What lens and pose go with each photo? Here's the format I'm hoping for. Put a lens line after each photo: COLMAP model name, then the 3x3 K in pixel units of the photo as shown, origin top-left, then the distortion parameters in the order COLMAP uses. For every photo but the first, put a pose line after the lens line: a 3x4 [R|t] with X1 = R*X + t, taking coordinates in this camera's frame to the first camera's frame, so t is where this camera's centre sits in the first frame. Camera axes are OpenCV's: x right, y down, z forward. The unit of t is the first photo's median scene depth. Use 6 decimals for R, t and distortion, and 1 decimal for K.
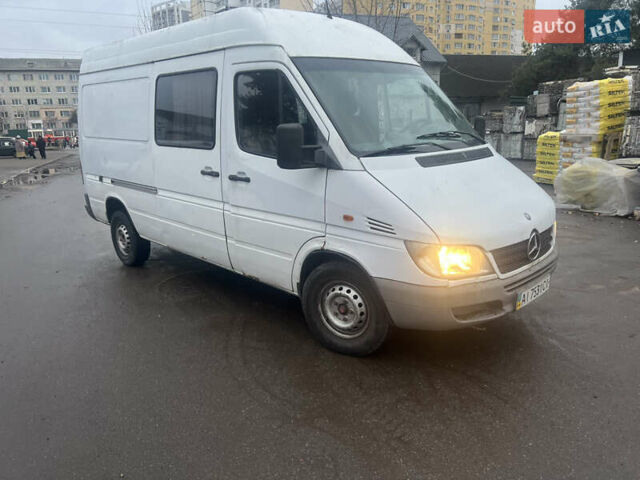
lens RADIAL K [[481.3, 0, 320.0], [0, 481.3, 240.0], [0, 0, 1]] dist [0.095507, -0.124576]
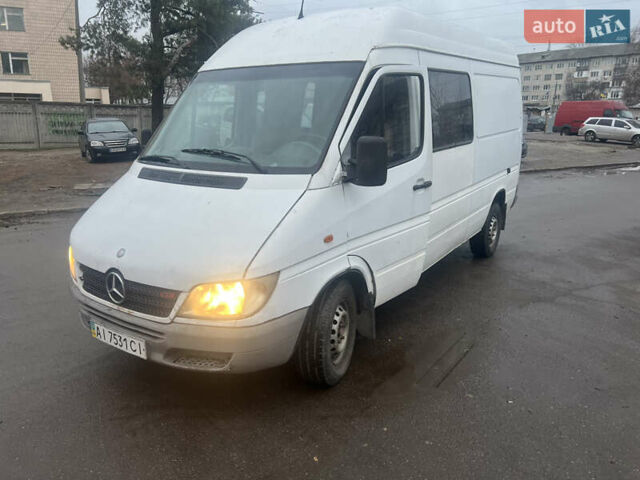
lens RADIAL K [[481.3, 0, 320.0], [0, 481.3, 240.0], [0, 0, 1]] dist [0.095507, -0.124576]
pose [[0.188146, 0.284547, -0.940018, 1.028797], [-0.241263, 0.941174, 0.236608, -0.285738], [0.952047, 0.182274, 0.245729, 0.884508]]
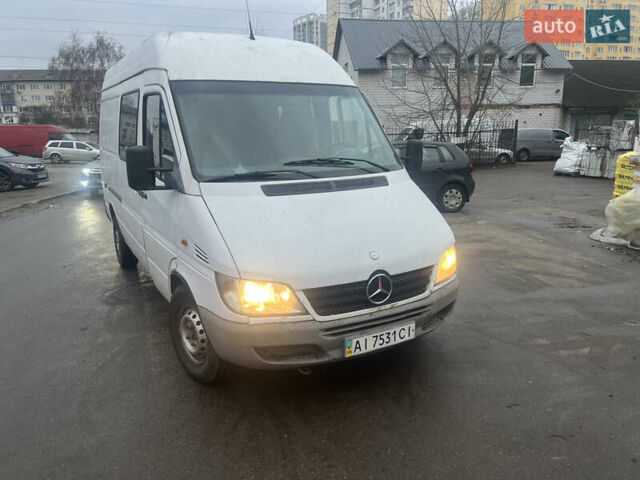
lens RADIAL K [[481.3, 0, 320.0], [0, 481.3, 240.0], [0, 0, 1]] dist [0.095507, -0.124576]
pose [[0.965453, 0.074448, -0.249714, 0.434173], [-0.077991, 0.996945, -0.004307, -0.051921], [0.248631, 0.023634, 0.968310, 0.078832]]
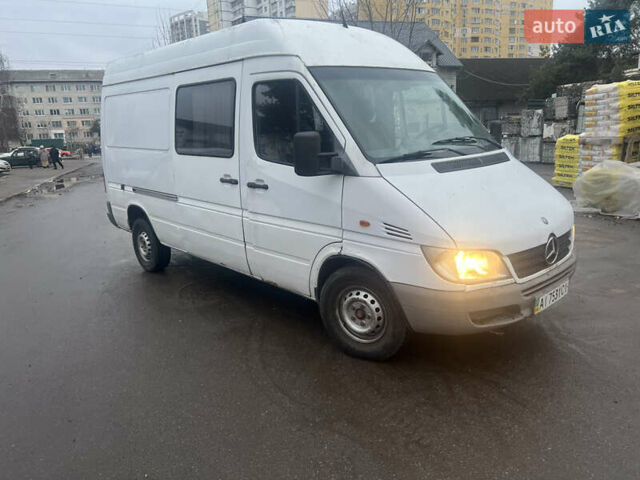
lens RADIAL K [[481.3, 0, 320.0], [0, 481.3, 240.0], [0, 0, 1]] dist [0.095507, -0.124576]
pose [[0.999393, -0.006372, -0.034245, -0.000922], [0.005980, 0.999916, -0.011515, -0.000059], [0.034316, 0.011304, 0.999347, -0.012584]]
